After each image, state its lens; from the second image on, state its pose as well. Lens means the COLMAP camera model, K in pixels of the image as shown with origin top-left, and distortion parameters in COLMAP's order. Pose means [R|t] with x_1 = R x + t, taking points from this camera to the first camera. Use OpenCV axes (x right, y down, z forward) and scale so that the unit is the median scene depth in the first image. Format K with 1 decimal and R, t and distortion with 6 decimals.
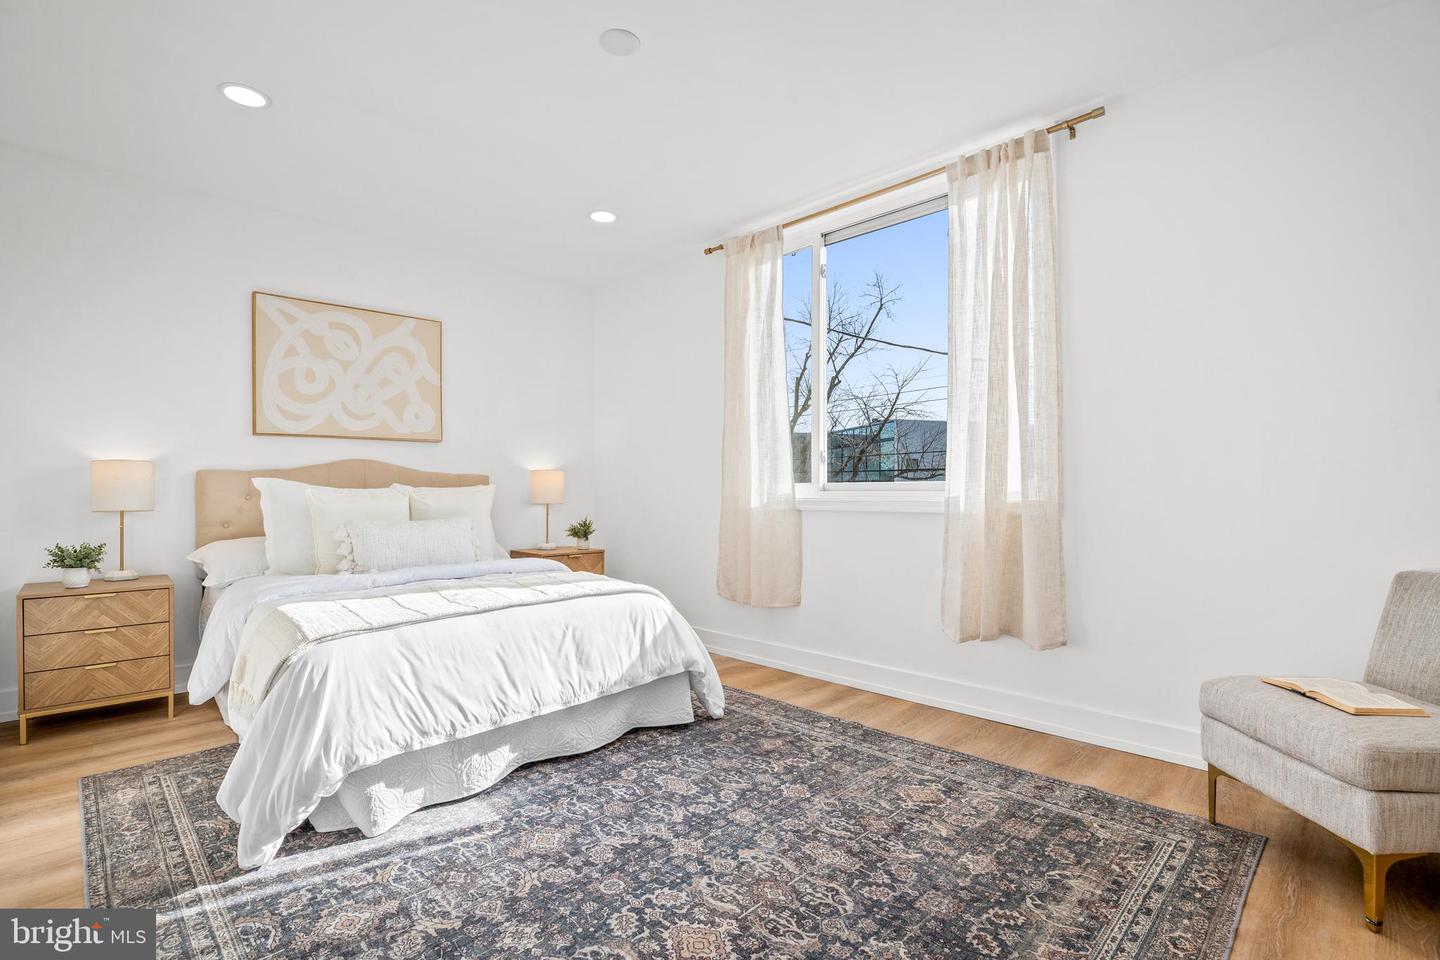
lens RADIAL K [[672.6, 0, 712.5], [0, 672.6, 486.3], [0, 0, 1]] dist [-0.030224, 0.000423]
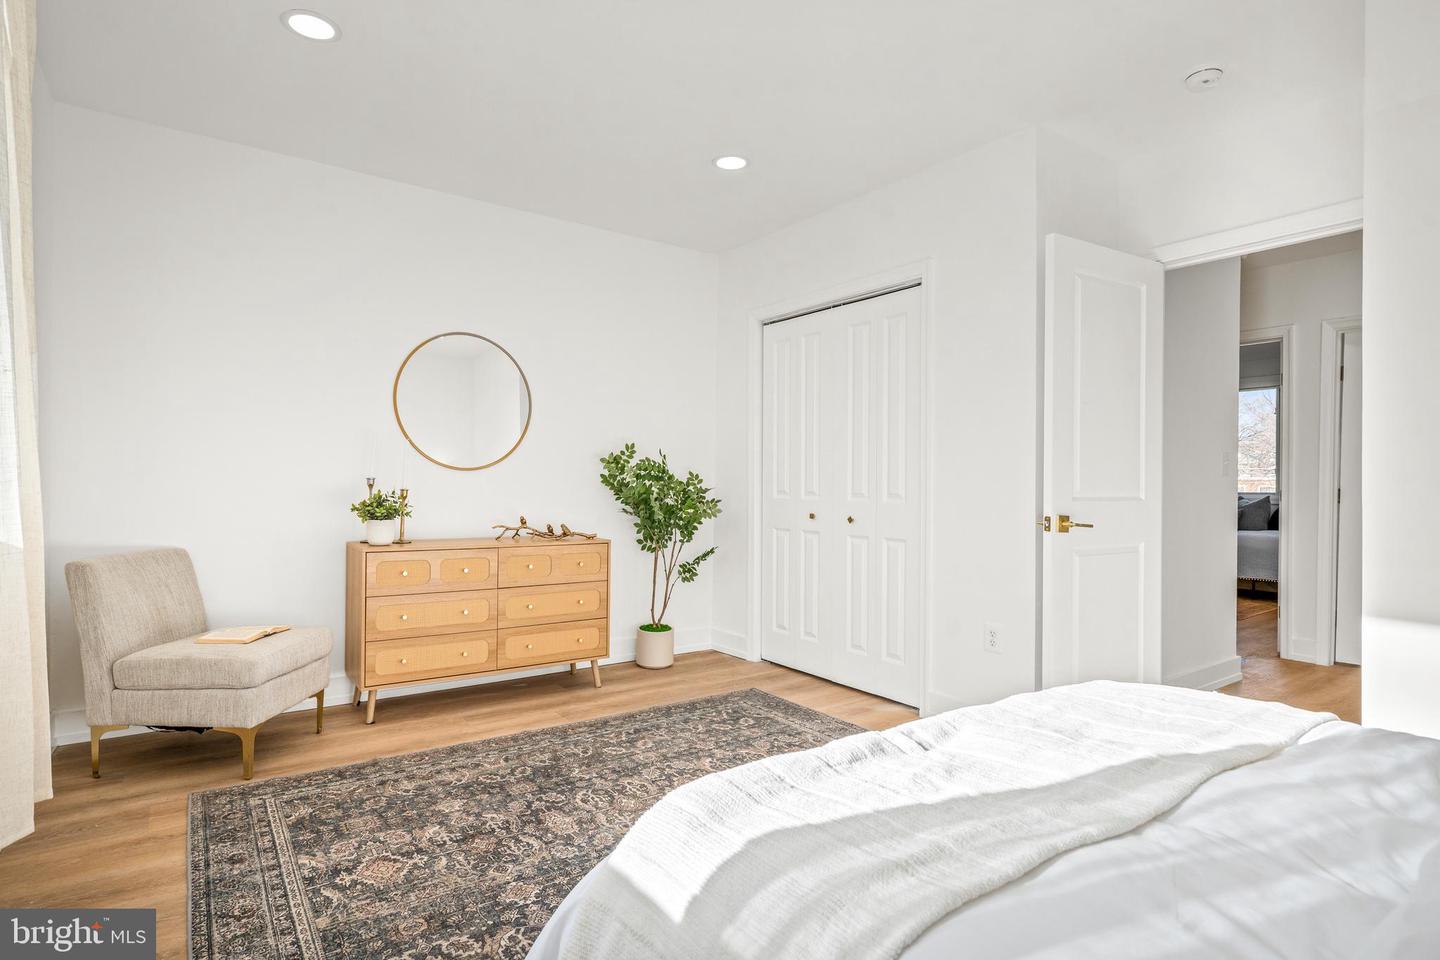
lens RADIAL K [[728.7, 0, 710.1], [0, 728.7, 484.7], [0, 0, 1]] dist [-0.003516, -0.000802]
pose [[-0.985978, -0.008108, 0.166677, -0.261037], [-0.008960, 0.999950, -0.004362, -0.011112], [-0.166634, -0.005794, -0.986002, 2.076163]]
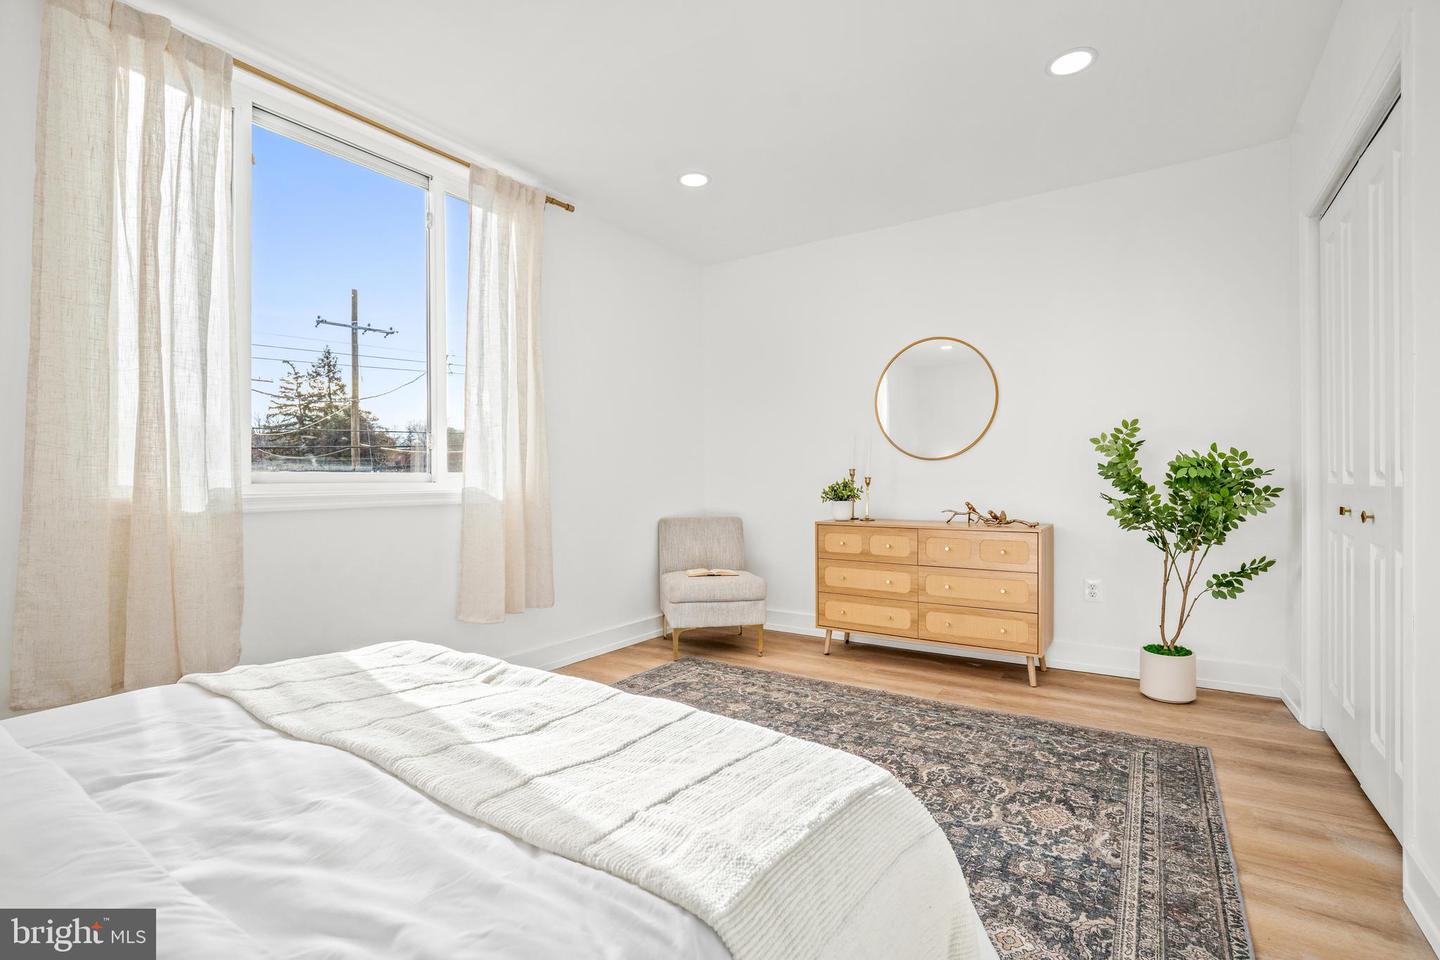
lens RADIAL K [[662.4, 0, 729.1], [0, 662.4, 481.6], [0, 0, 1]] dist [-0.016870, 0.001036]
pose [[-0.209007, 0.001354, 0.977913, -1.108108], [0.003174, 0.999995, -0.000706, 0.013385], [-0.977909, 0.002956, -0.209011, 1.269038]]
